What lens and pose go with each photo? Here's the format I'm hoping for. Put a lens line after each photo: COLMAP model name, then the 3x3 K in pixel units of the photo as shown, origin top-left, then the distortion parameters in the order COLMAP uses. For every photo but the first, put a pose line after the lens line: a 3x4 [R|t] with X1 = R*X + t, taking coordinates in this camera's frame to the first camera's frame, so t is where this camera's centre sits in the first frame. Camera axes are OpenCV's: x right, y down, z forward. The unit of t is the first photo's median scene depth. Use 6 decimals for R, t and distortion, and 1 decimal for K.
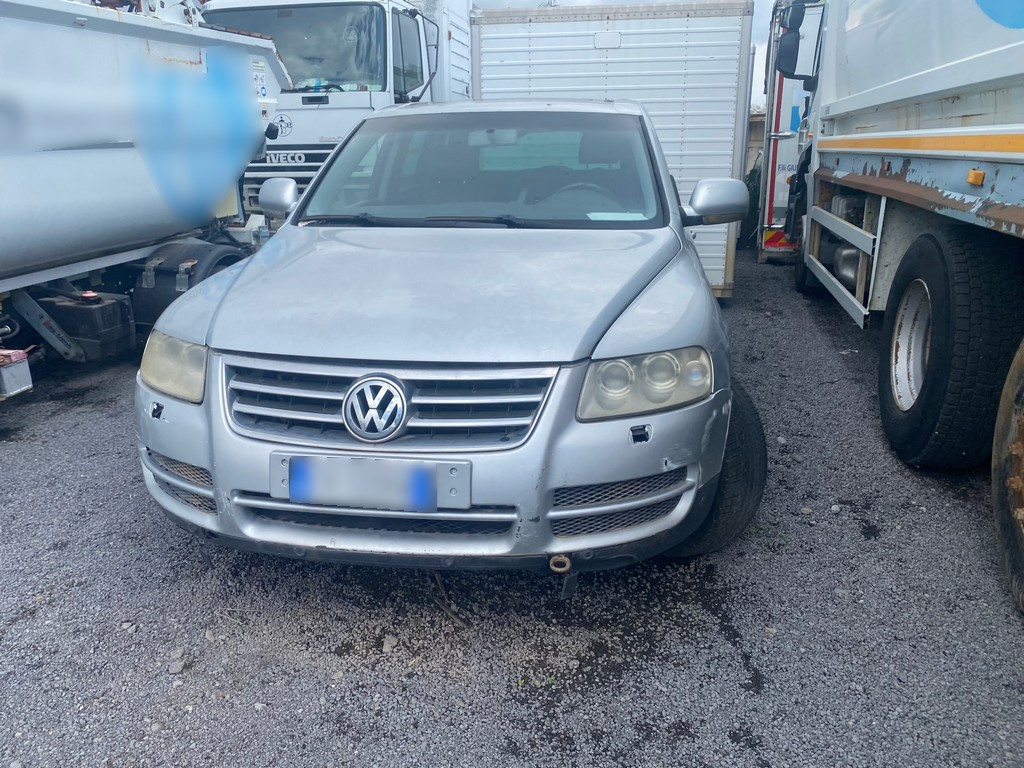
lens RADIAL K [[793.8, 0, 508.4], [0, 793.8, 383.7], [0, 0, 1]] dist [0.013546, -0.004430]
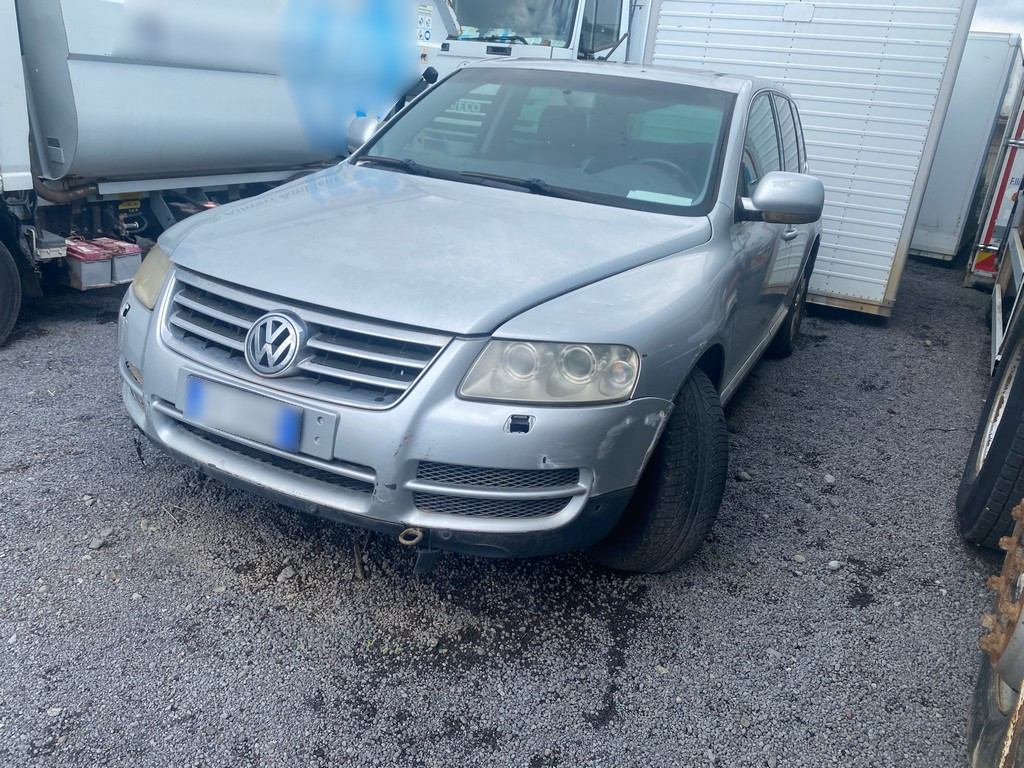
lens RADIAL K [[793.8, 0, 508.4], [0, 793.8, 383.7], [0, 0, 1]] dist [0.013546, -0.004430]
pose [[0.947500, 0.199161, -0.250155, 0.343975], [-0.188935, 0.979869, 0.064503, -0.037056], [0.257966, -0.013854, 0.966055, 0.087163]]
